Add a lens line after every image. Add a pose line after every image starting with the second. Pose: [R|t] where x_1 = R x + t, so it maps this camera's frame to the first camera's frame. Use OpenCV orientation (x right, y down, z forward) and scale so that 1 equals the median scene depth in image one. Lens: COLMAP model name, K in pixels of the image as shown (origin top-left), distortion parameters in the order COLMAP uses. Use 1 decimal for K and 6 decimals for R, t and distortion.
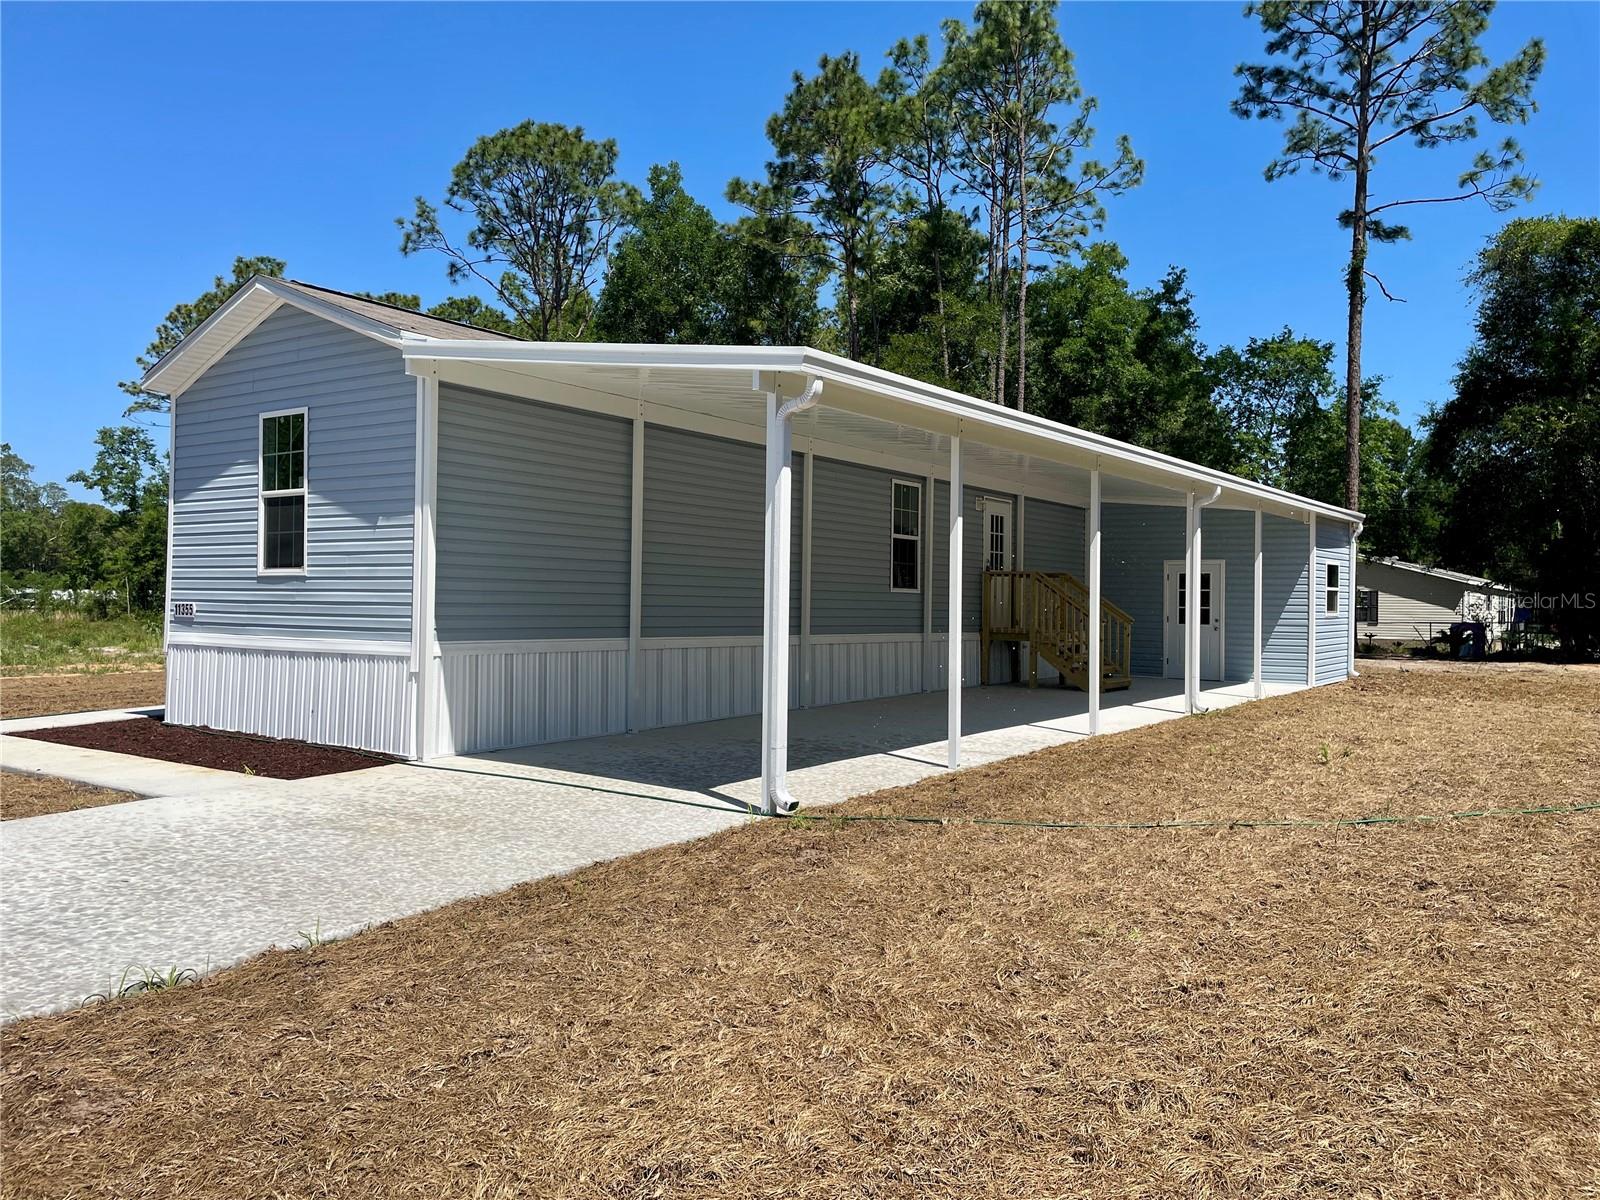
lens RADIAL K [[1187.8, 0, 800.0], [0, 1187.8, 600.0], [0, 0, 1]] dist [0.063779, -0.060109]
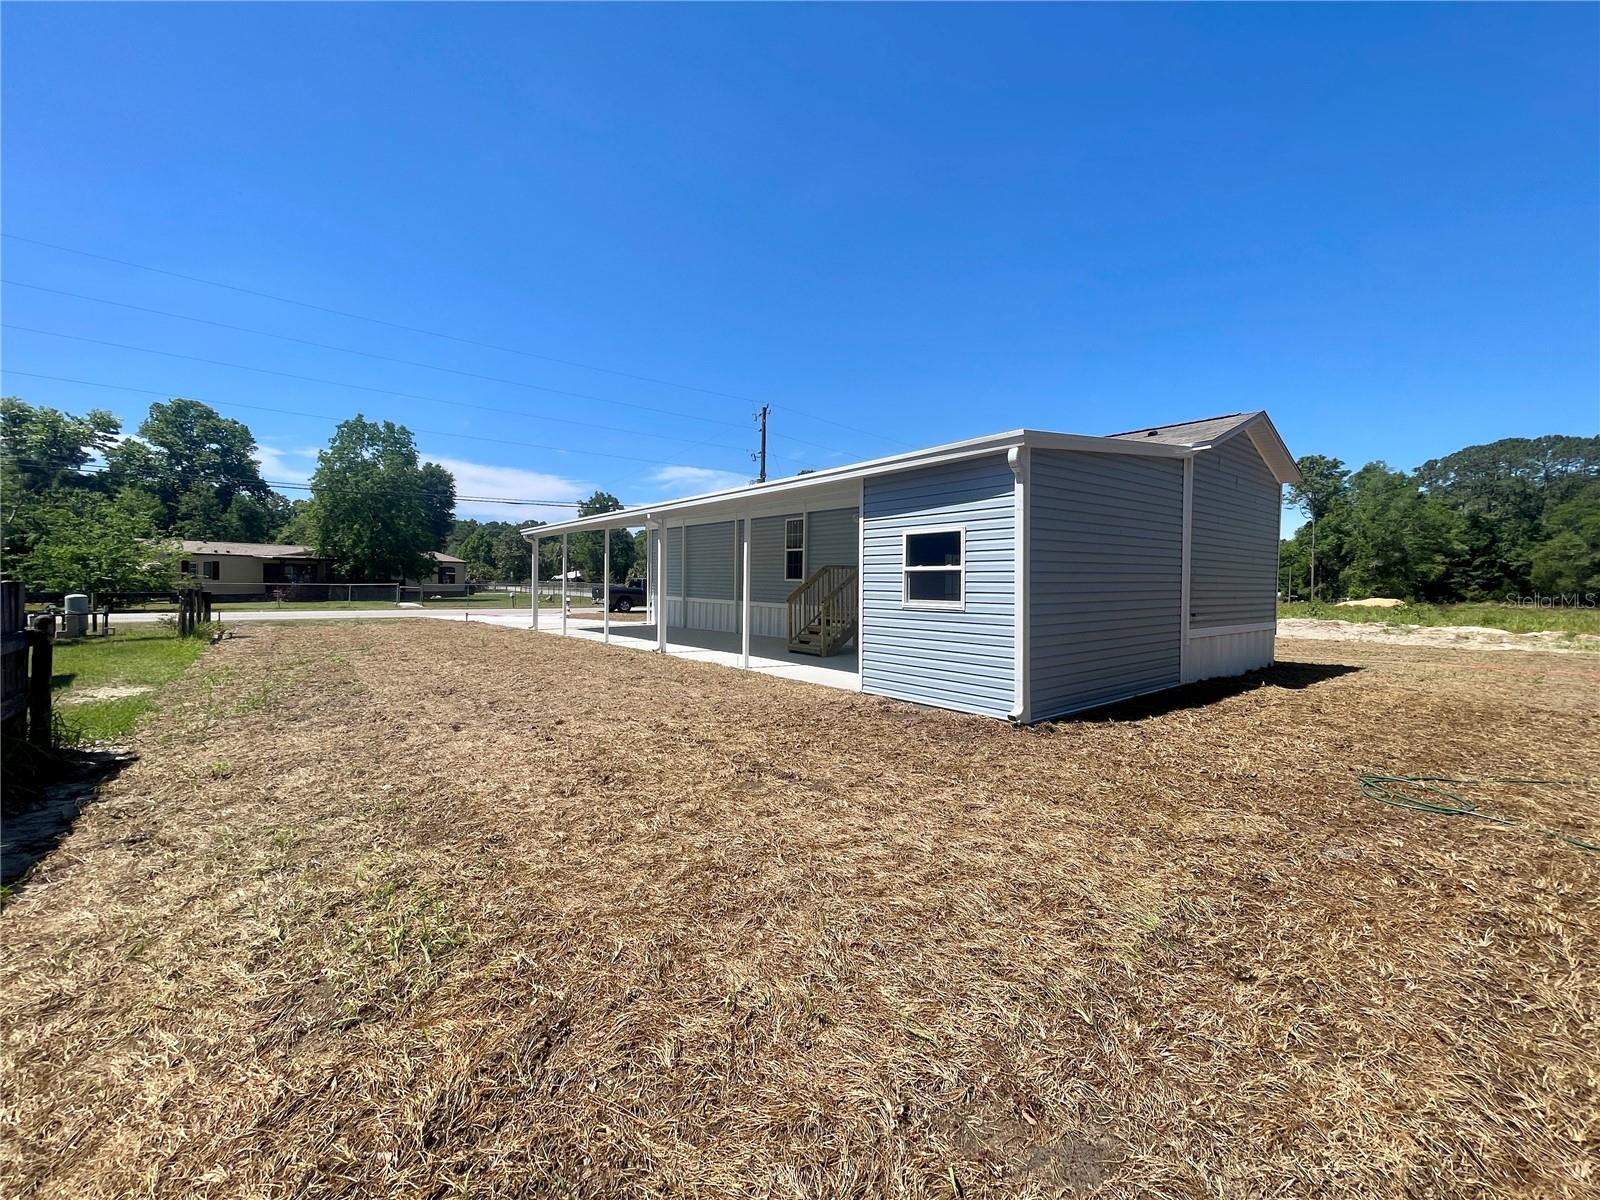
lens RADIAL K [[639.8, 0, 798.8], [0, 639.8, 587.7], [0, 0, 1]] dist [-0.001771, 0.000320]
pose [[-0.267120, -0.003387, -0.963657, 0.409975], [-0.009713, 0.999952, -0.000822, 0.001561], [0.963614, 0.009140, -0.267141, 0.515459]]
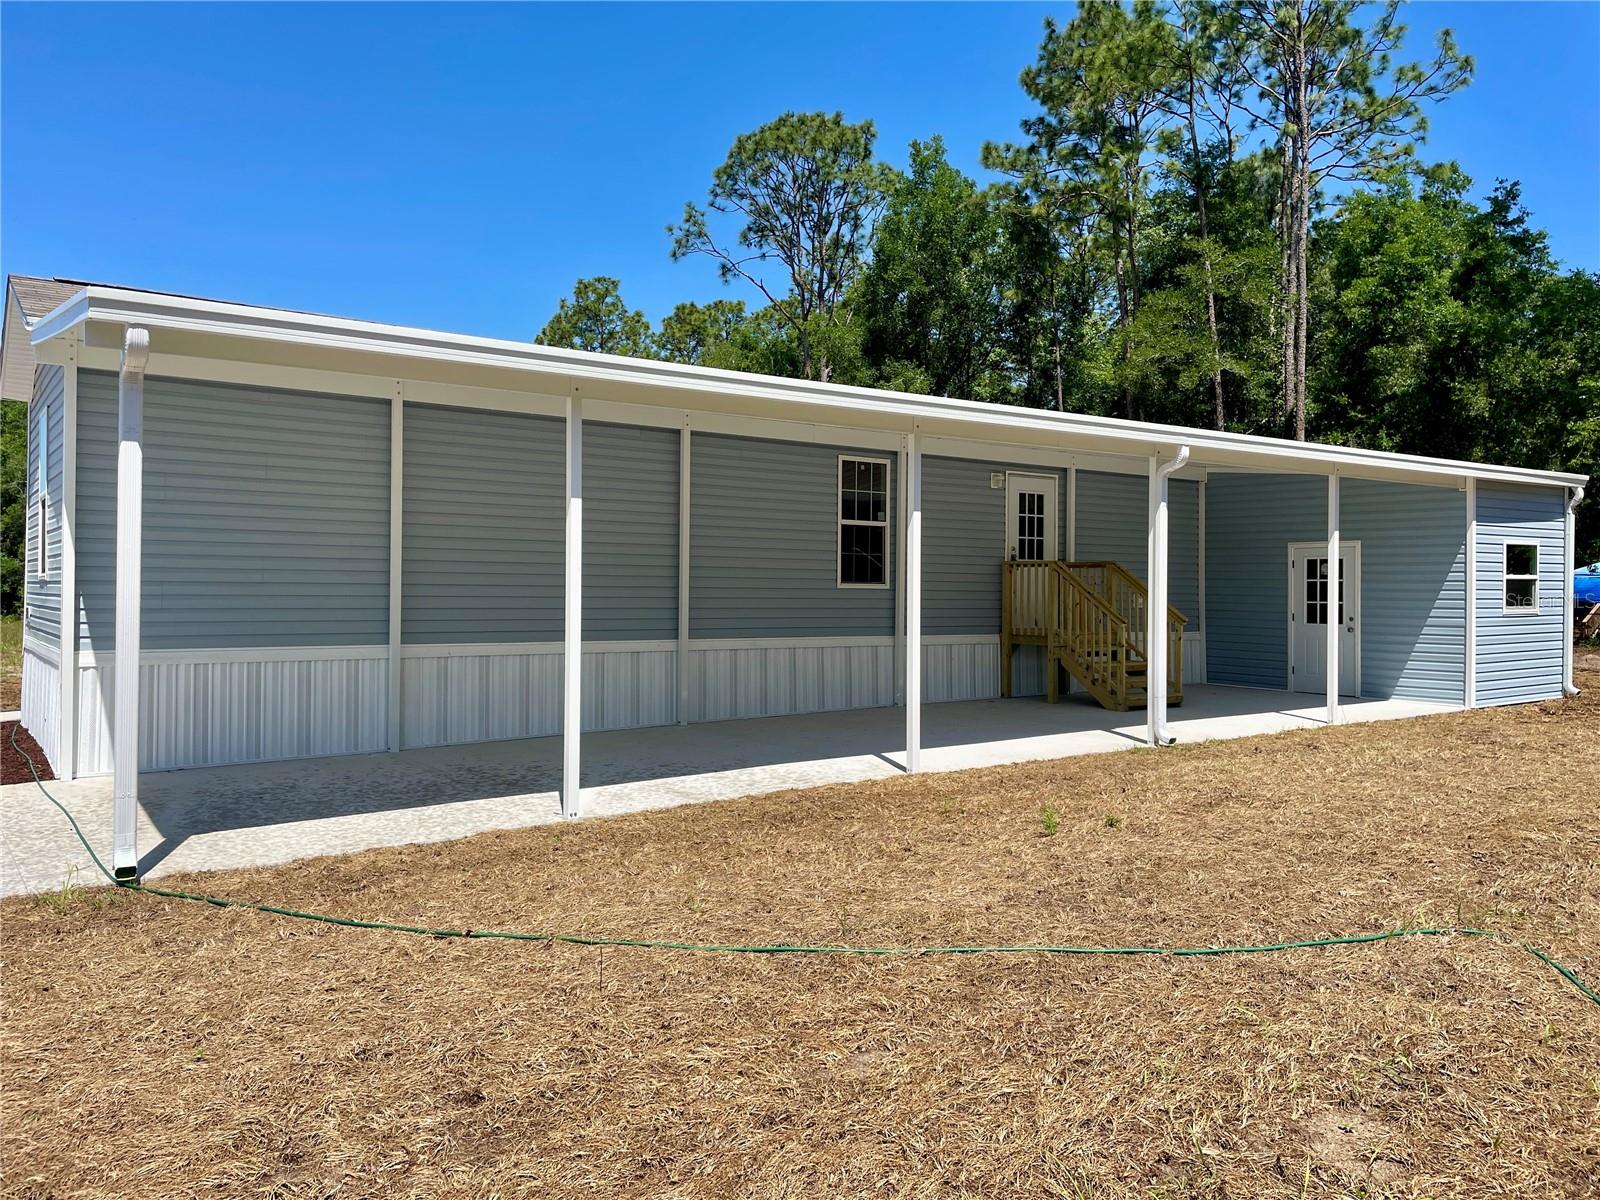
lens RADIAL K [[1187.8, 0, 800.0], [0, 1187.8, 600.0], [0, 0, 1]] dist [0.063779, -0.060109]
pose [[0.947928, -0.005280, -0.318442, 0.129363], [0.007890, 0.999945, 0.006907, -0.001735], [0.318388, -0.009060, 0.947917, 0.073498]]
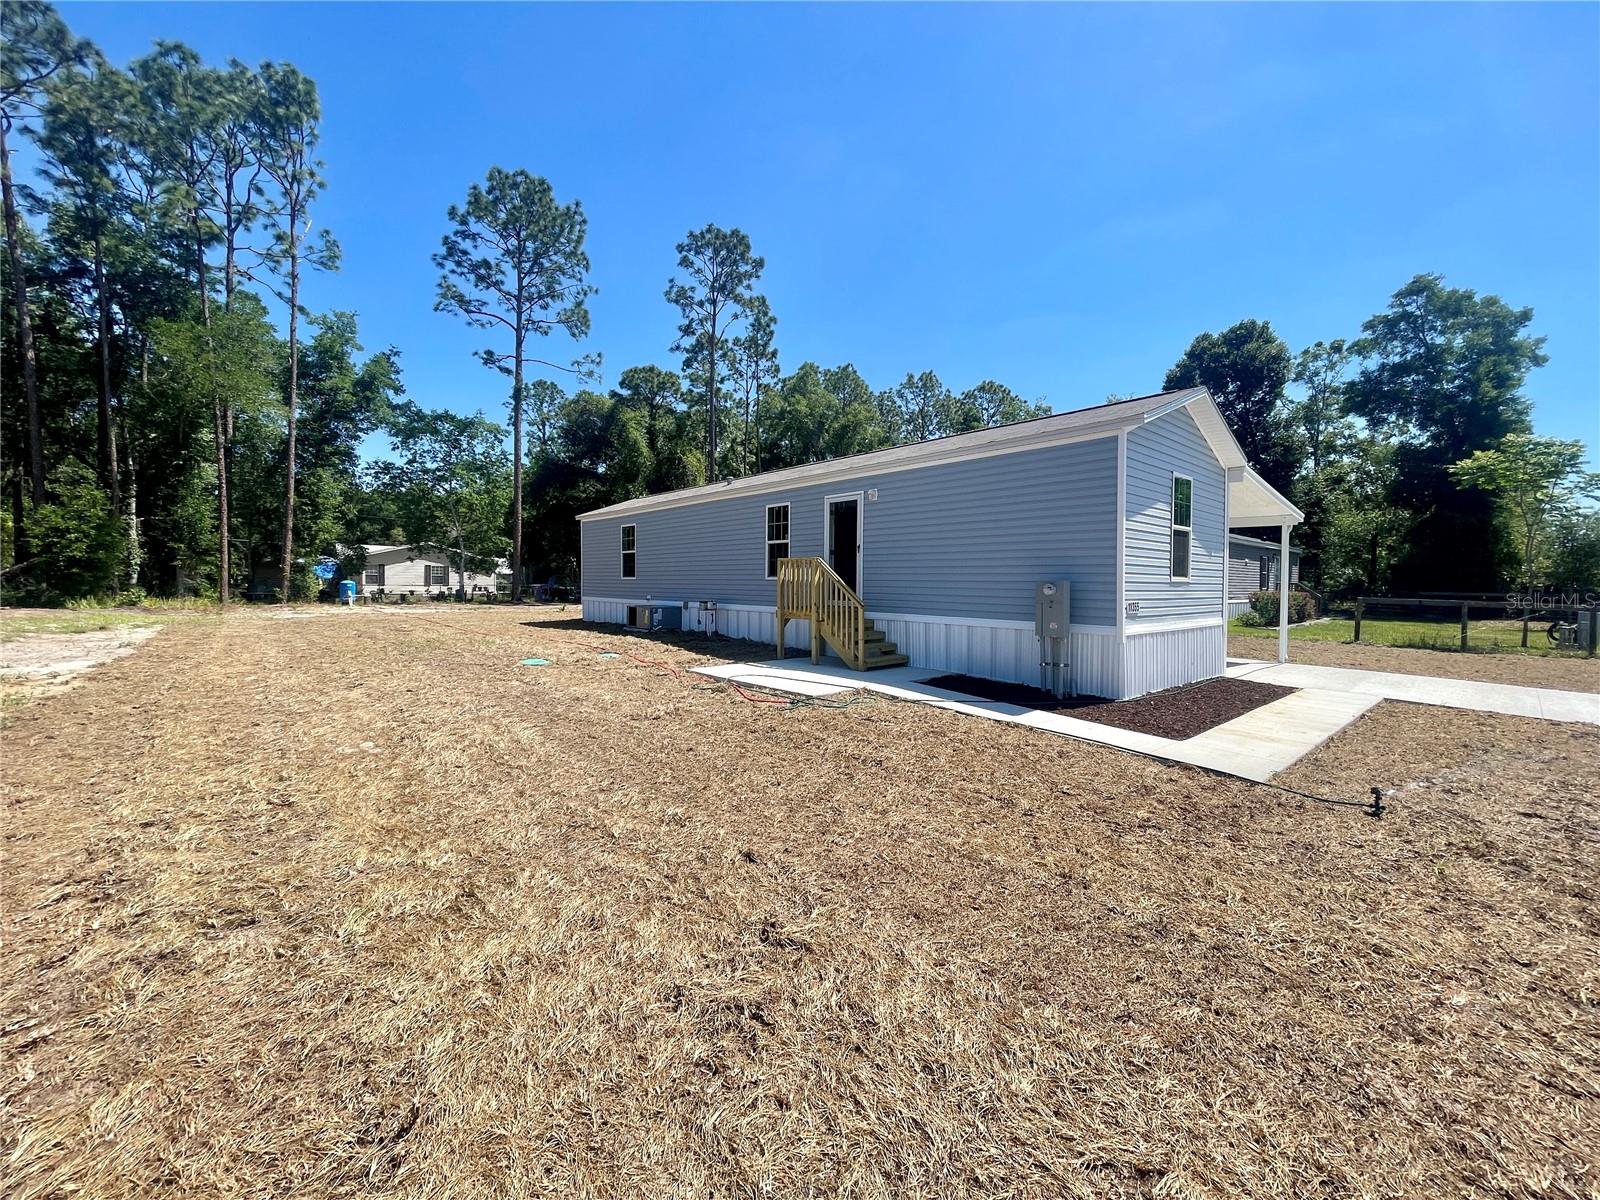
lens RADIAL K [[639.8, 0, 798.8], [0, 639.8, 587.7], [0, 0, 1]] dist [-0.001771, 0.000320]
pose [[0.234380, -0.026041, 0.971796, -0.372911], [-0.009703, 0.999529, 0.029125, -0.008869], [-0.972097, -0.016256, 0.234017, 0.356040]]
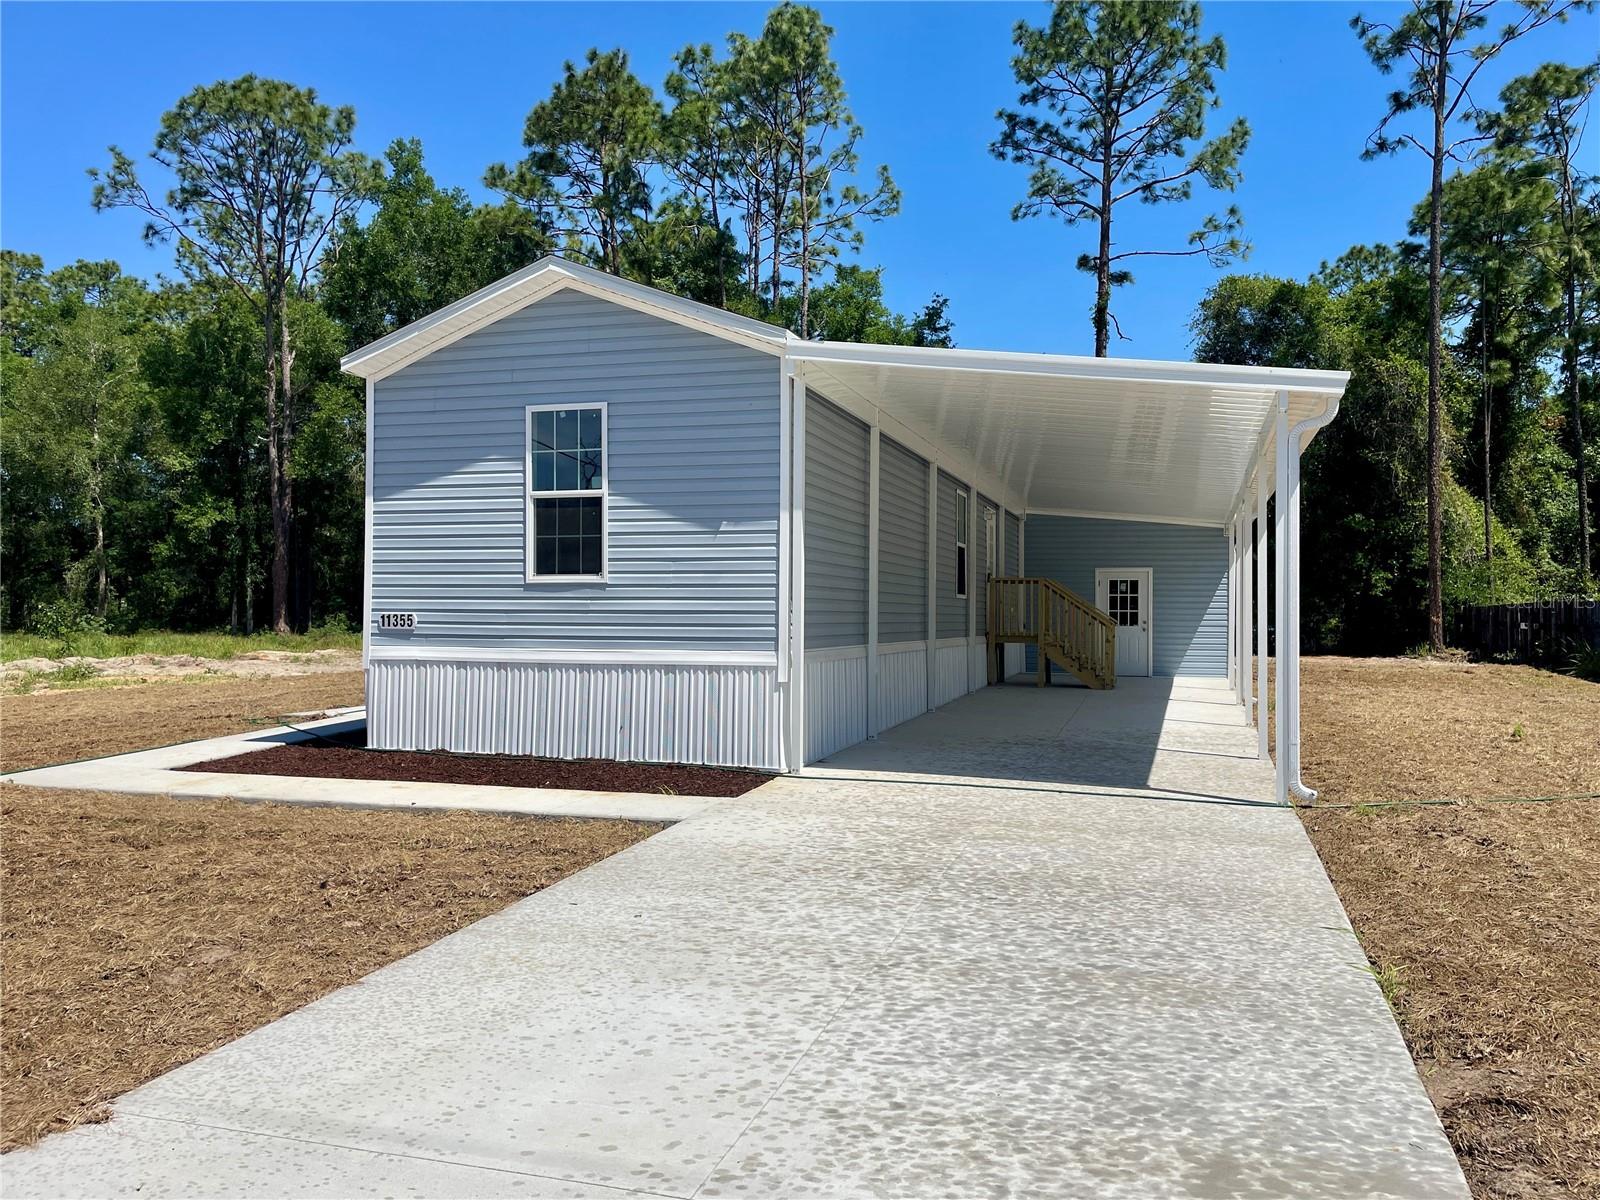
lens RADIAL K [[1186.6, 0, 787.7], [0, 1186.6, 605.8], [0, 0, 1]] dist [0.093019, -0.111527]
pose [[0.954427, -0.004881, 0.298404, -0.150389], [0.004659, 0.999988, 0.001455, -0.000906], [-0.298407, 0.000002, 0.954439, 0.019704]]
